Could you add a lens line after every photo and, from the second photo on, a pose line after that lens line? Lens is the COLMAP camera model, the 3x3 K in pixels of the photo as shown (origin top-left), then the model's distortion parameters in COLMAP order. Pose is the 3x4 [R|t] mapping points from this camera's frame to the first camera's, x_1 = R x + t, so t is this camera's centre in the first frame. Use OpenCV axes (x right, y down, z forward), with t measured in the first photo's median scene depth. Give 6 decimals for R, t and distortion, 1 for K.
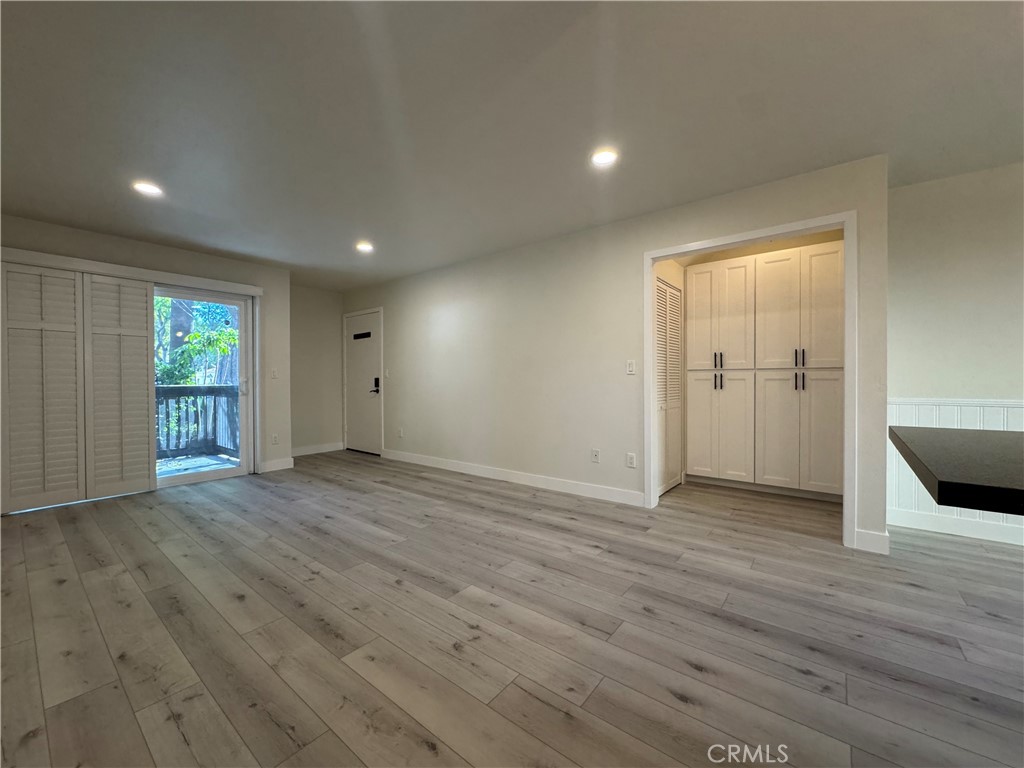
lens RADIAL K [[410.1, 0, 512.0], [0, 410.1, 384.0], [0, 0, 1]] dist [-0.002101, -0.000352]
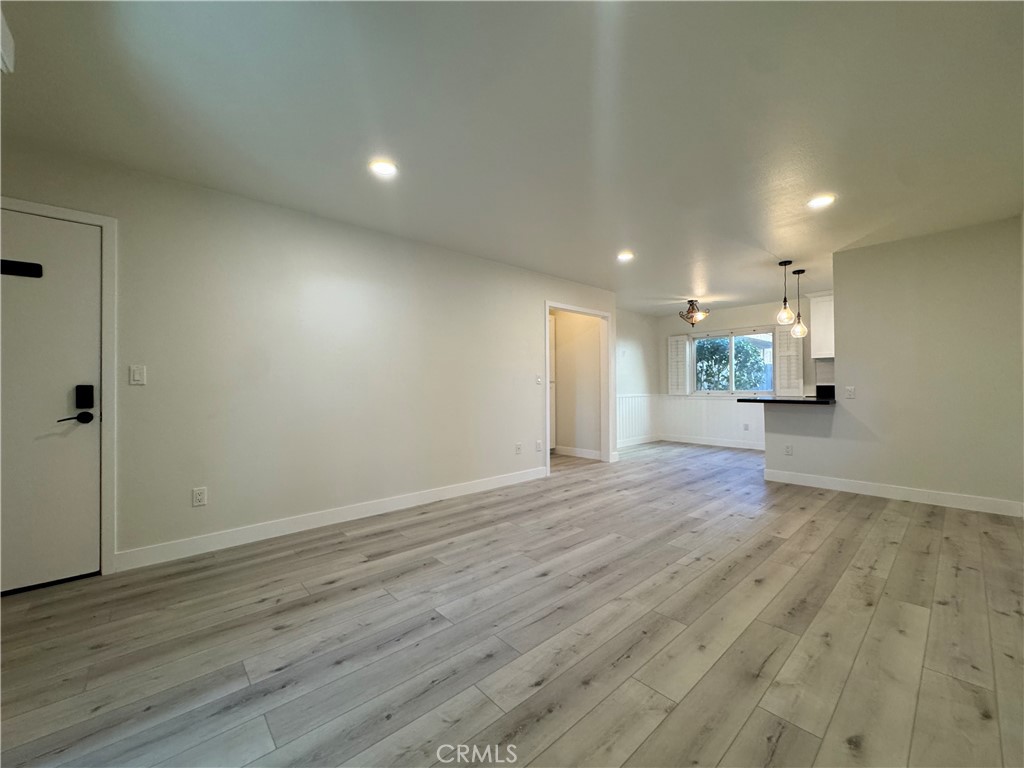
lens RADIAL K [[410.1, 0, 512.0], [0, 410.1, 384.0], [0, 0, 1]] dist [-0.002101, -0.000352]
pose [[0.160524, 0.009721, 0.986984, -1.308506], [0.016018, 0.999794, -0.012452, -0.008598], [-0.986902, 0.017809, 0.160335, 1.028896]]
